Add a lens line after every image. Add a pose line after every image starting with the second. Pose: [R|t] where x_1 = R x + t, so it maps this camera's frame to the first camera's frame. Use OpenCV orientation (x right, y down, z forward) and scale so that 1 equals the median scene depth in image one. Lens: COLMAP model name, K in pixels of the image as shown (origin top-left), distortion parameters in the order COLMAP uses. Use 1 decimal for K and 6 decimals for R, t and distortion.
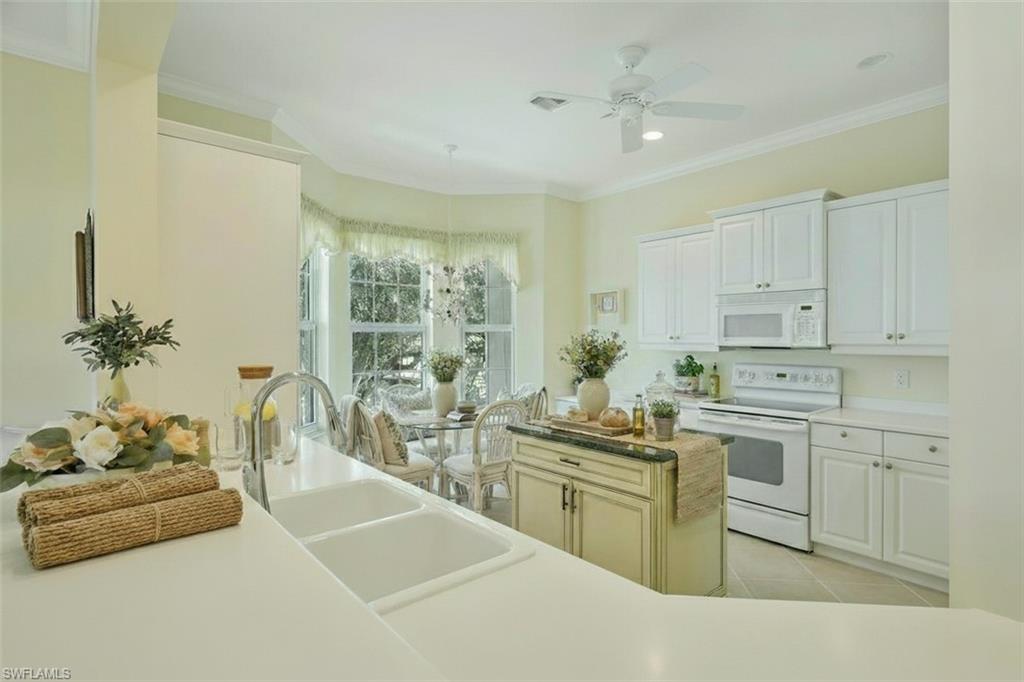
lens RADIAL K [[512.5, 0, 512.0], [0, 512.5, 341.0], [0, 0, 1]] dist [-0.001679, -0.000155]
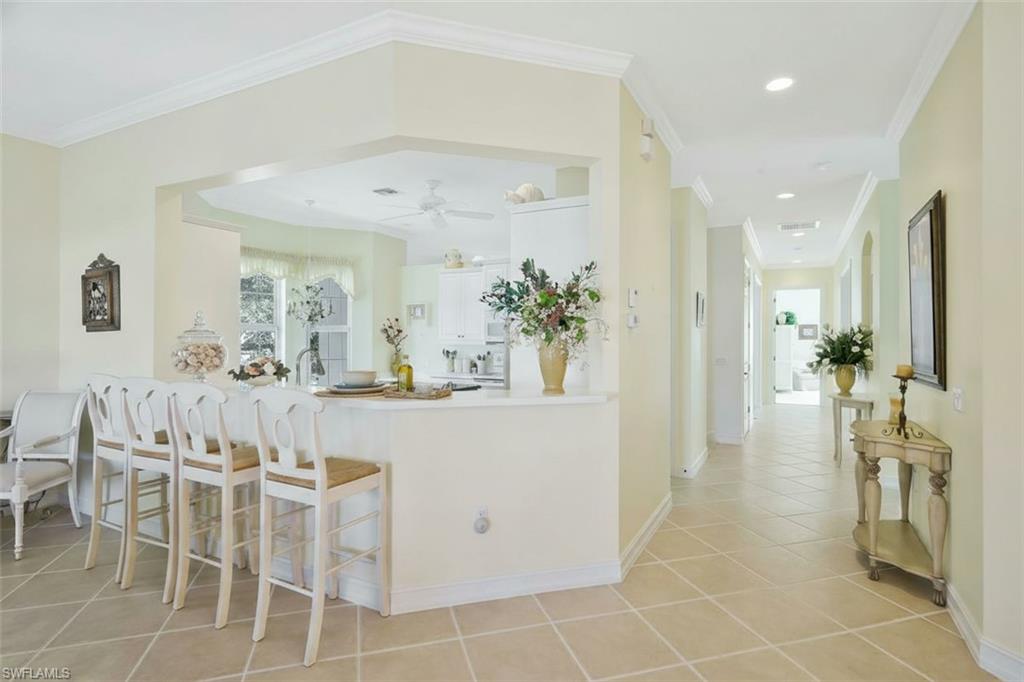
lens RADIAL K [[512.5, 0, 512.0], [0, 512.5, 341.0], [0, 0, 1]] dist [-0.001679, -0.000155]
pose [[0.932094, 0.003898, 0.362194, -0.095065], [-0.005548, 0.999978, 0.003516, 0.001410], [-0.362173, -0.005287, 0.932096, -0.460572]]
